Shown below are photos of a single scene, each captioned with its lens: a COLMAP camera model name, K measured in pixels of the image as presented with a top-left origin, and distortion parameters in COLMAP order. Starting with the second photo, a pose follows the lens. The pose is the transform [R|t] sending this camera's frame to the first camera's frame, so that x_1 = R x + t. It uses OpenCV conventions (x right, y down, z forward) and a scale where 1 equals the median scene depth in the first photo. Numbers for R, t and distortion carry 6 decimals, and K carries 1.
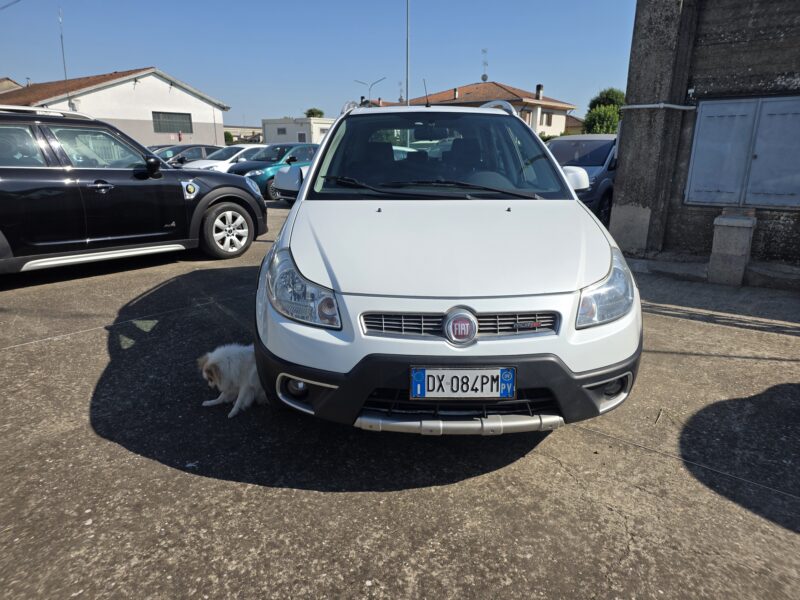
lens RADIAL K [[524.5, 0, 405.2], [0, 524.5, 294.2], [0, 0, 1]] dist [0.026534, -0.006019]
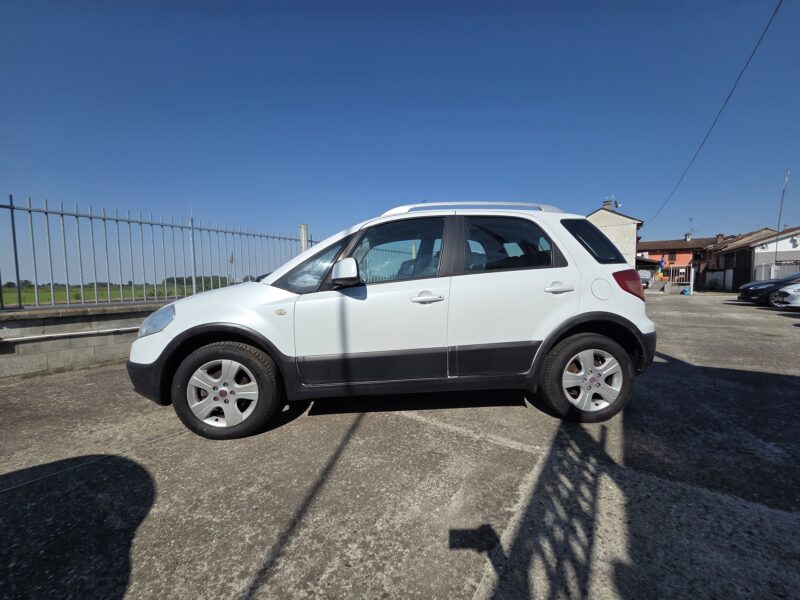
lens RADIAL K [[326.5, 0, 401.5], [0, 326.5, 299.0], [0, 0, 1]] dist [0.001788, 0.000356]
pose [[0.069630, 0.049854, -0.996326, 1.528370], [-0.252653, 0.967069, 0.030733, -0.335204], [0.965048, 0.249585, 0.079933, 1.690934]]
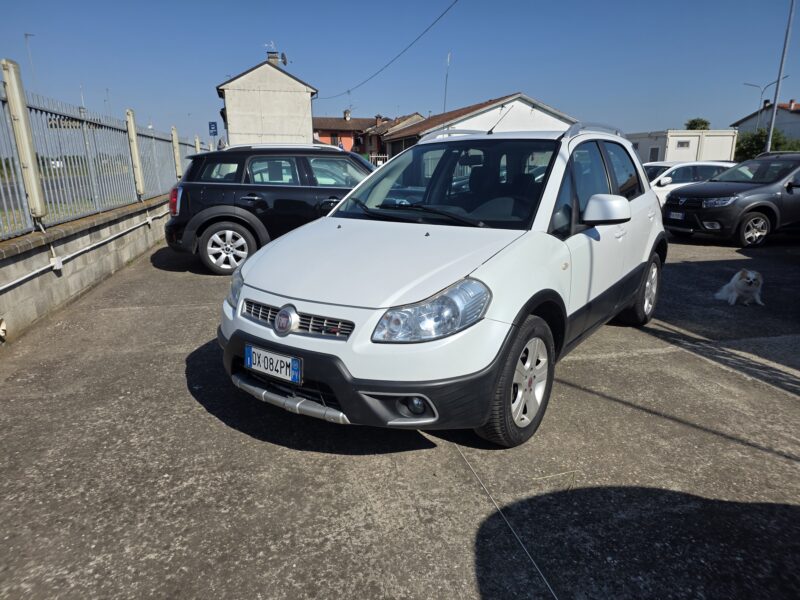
lens RADIAL K [[524.5, 0, 403.5], [0, 524.5, 303.5], [0, 0, 1]] dist [0.026534, -0.006019]
pose [[0.793278, 0.146624, -0.590941, 0.951076], [-0.154107, 0.987319, 0.038100, -0.061995], [0.589034, 0.060845, 0.805814, 0.135651]]
